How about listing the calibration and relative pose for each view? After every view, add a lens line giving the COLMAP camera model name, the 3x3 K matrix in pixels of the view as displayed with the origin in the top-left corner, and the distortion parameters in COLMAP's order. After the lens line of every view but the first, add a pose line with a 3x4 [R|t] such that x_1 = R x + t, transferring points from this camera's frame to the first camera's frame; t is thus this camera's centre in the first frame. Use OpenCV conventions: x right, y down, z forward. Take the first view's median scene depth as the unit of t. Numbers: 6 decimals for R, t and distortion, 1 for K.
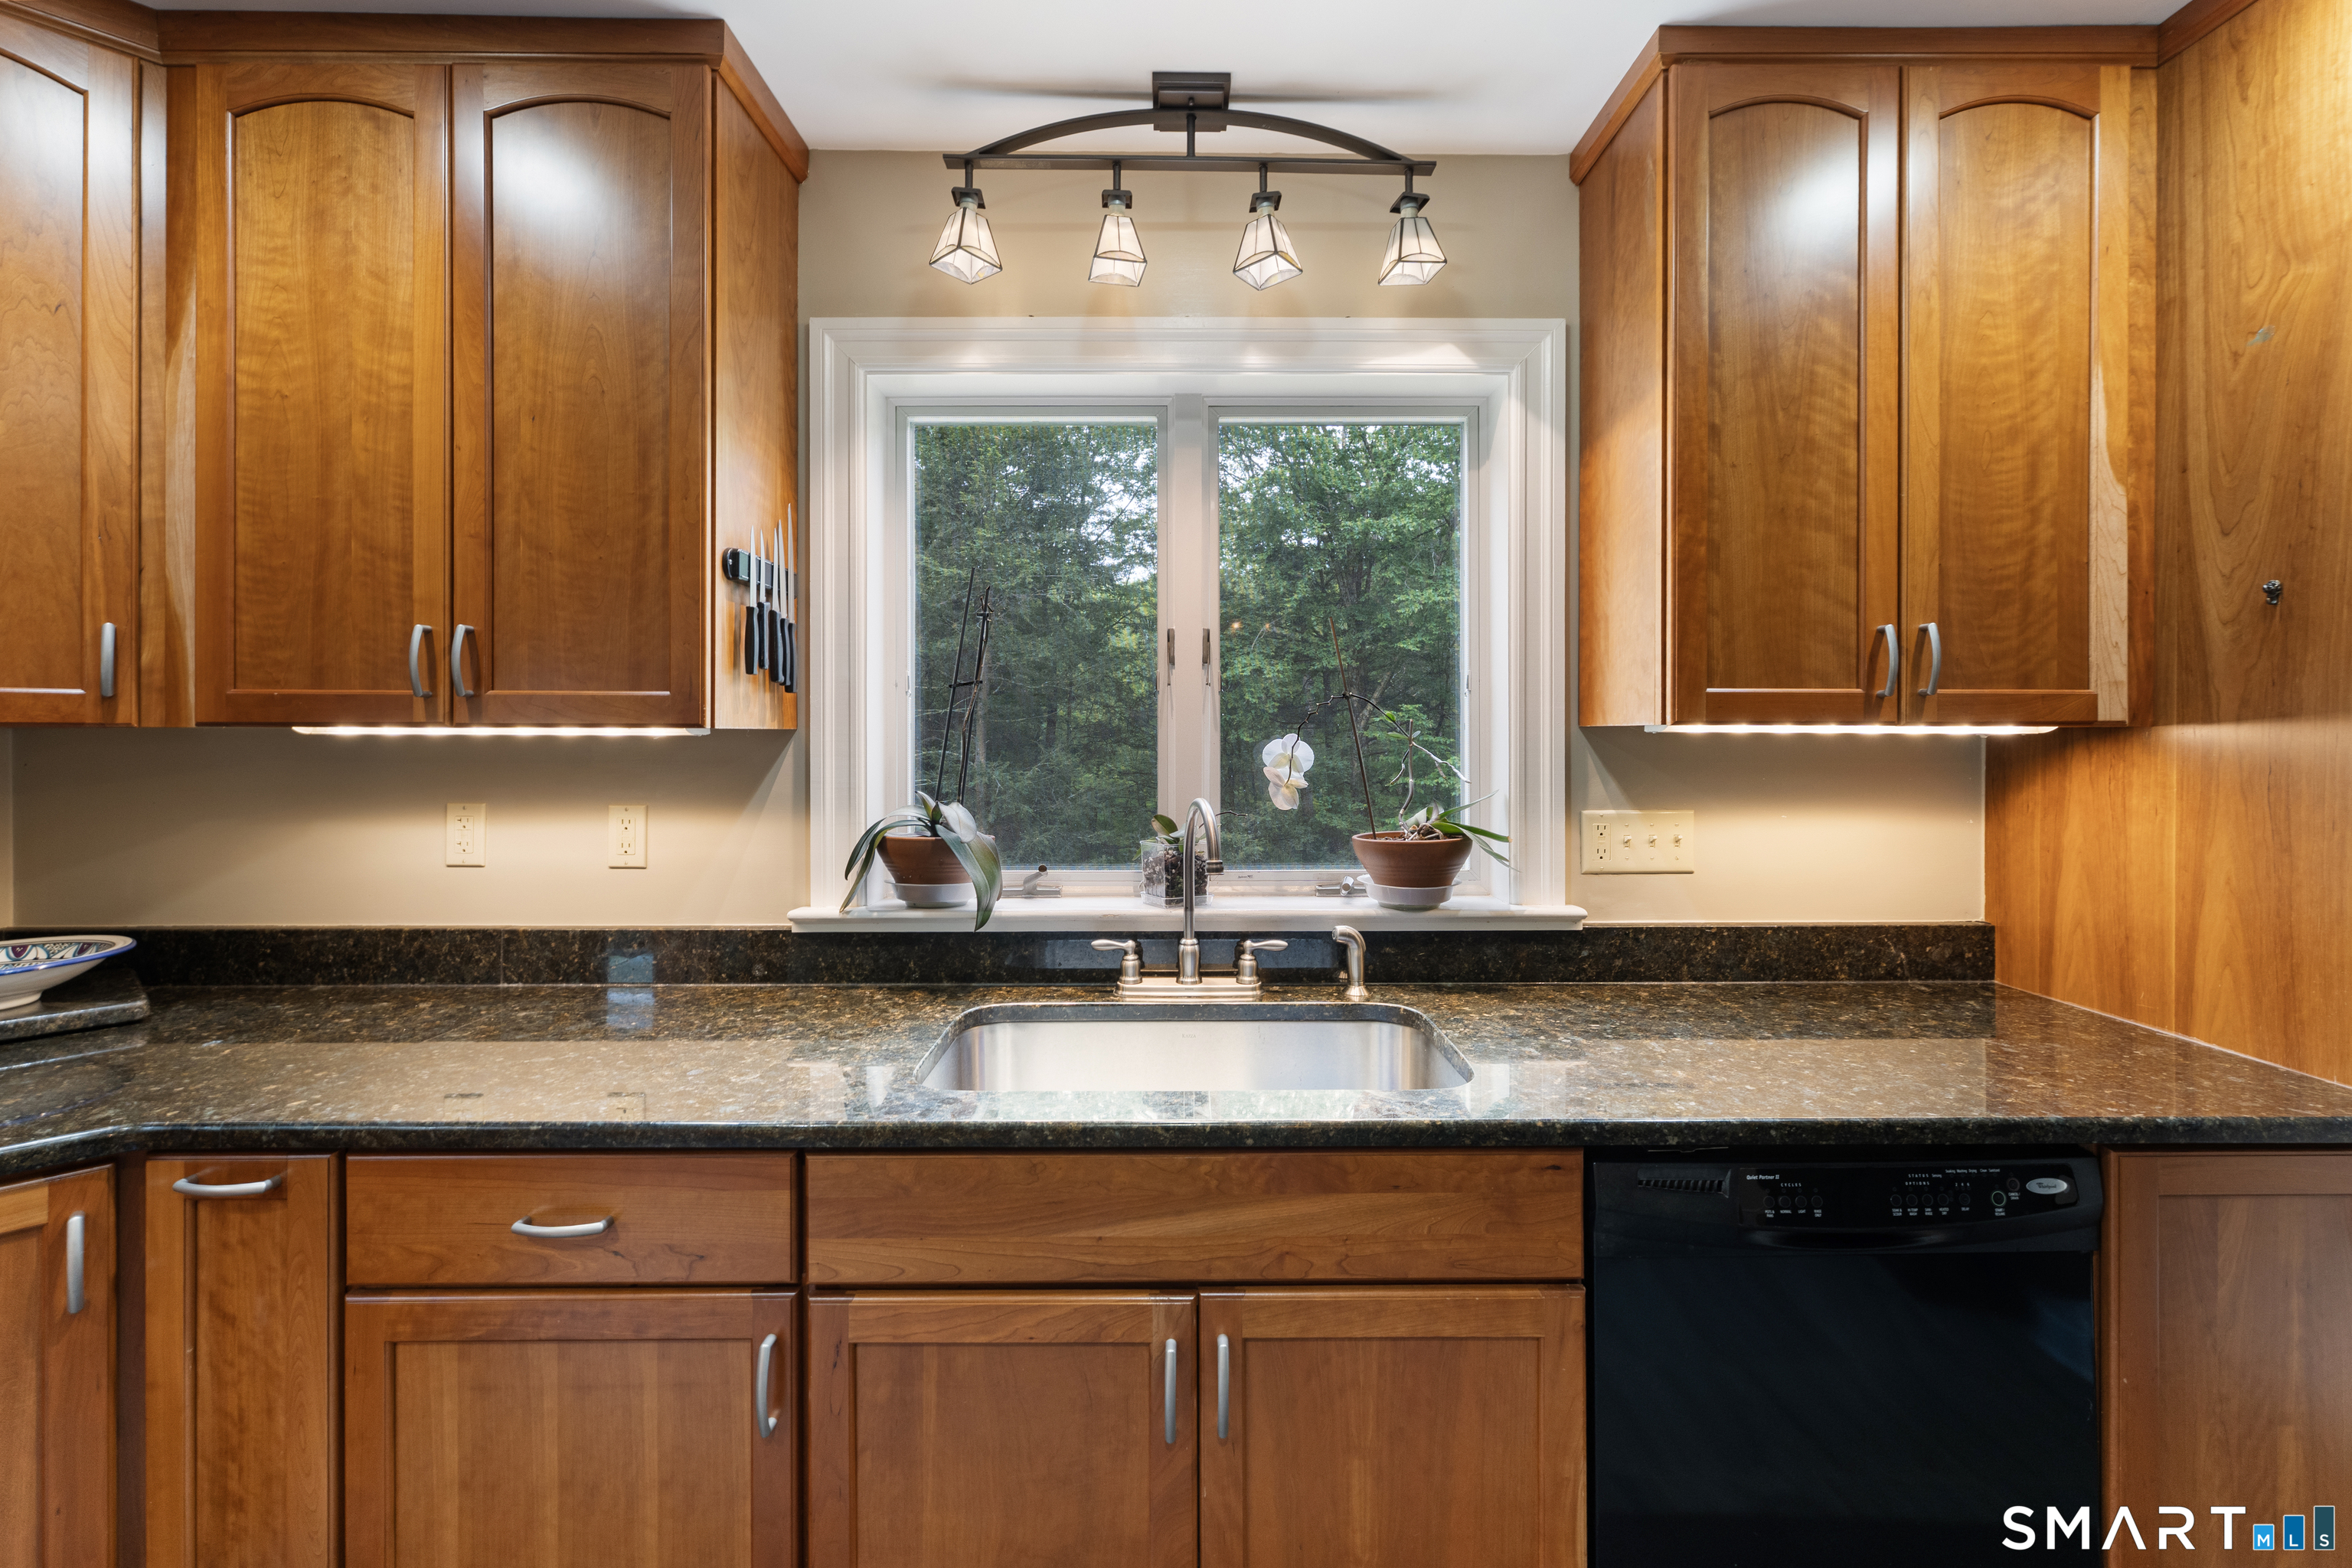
lens RADIAL K [[949.0, 0, 1188.5], [0, 949.0, 738.1], [0, 0, 1]] dist [-0.000892, -0.000191]
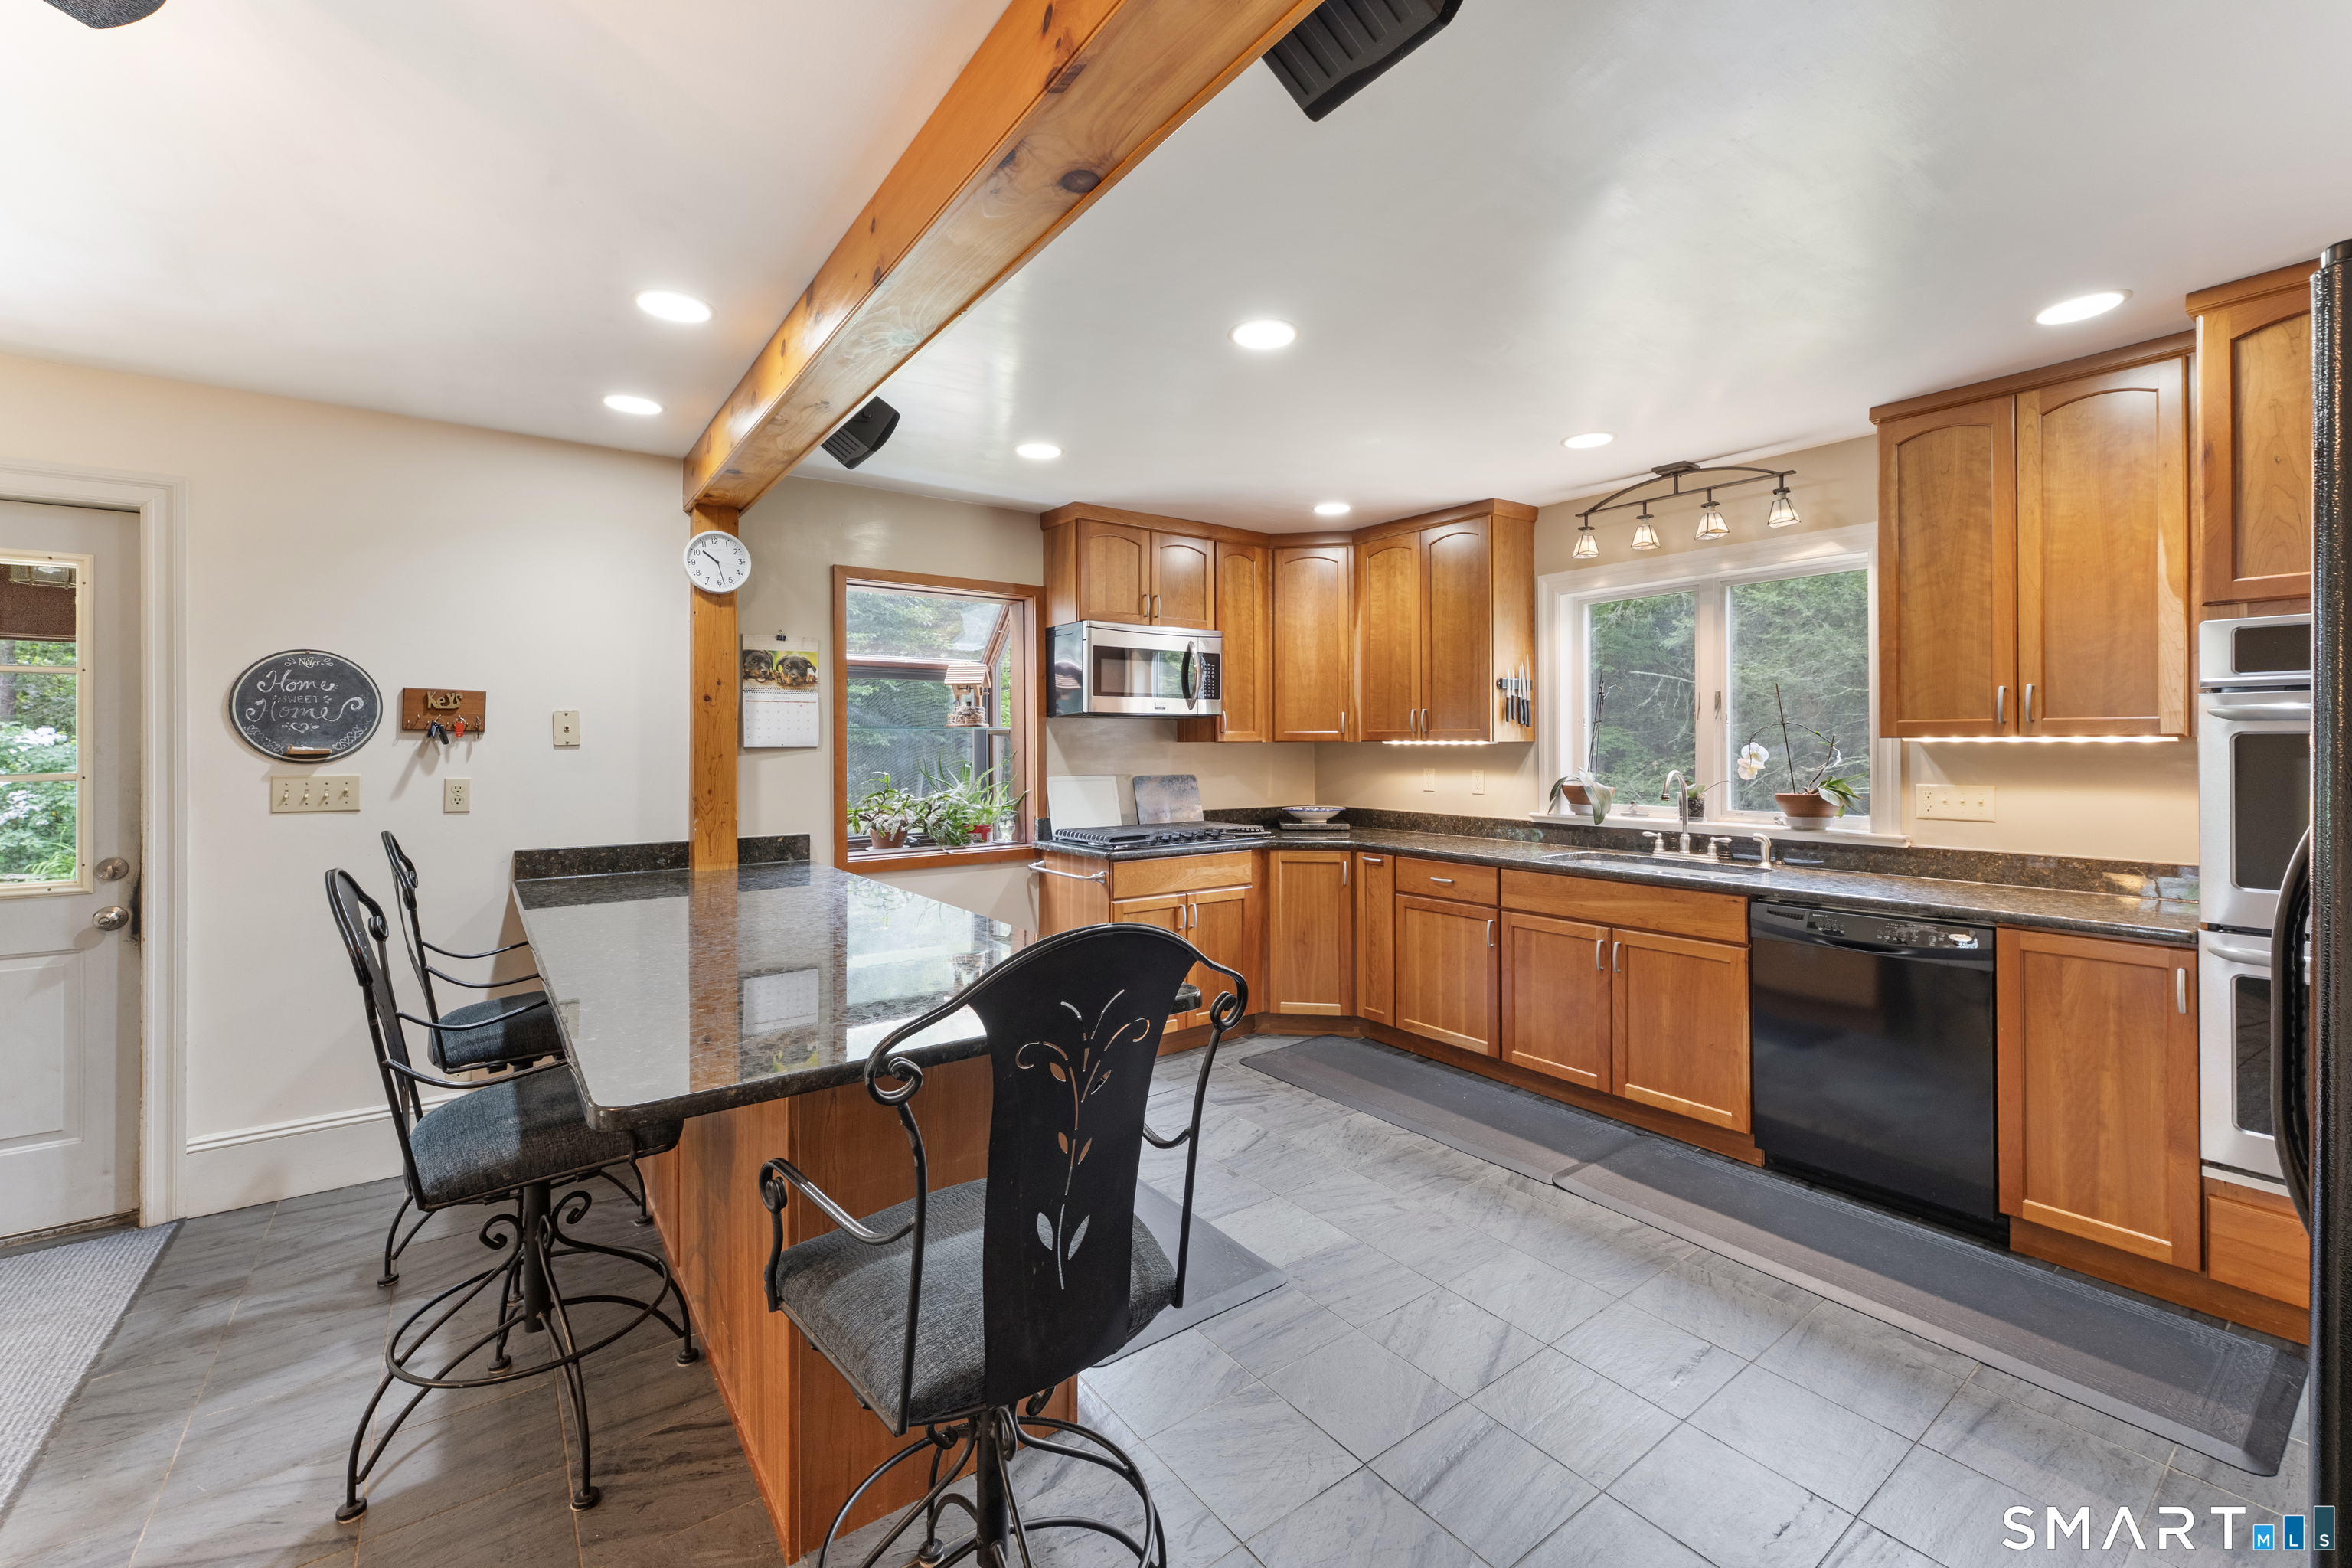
lens RADIAL K [[960.9, 0, 1183.6], [0, 960.9, 744.0], [0, 0, 1]] dist [-0.000140, 0.000218]
pose [[0.589895, -0.002175, -0.807477, 1.306484], [0.001705, 0.999997, -0.001448, -0.000157], [0.807478, -0.000522, 0.589898, -1.487222]]
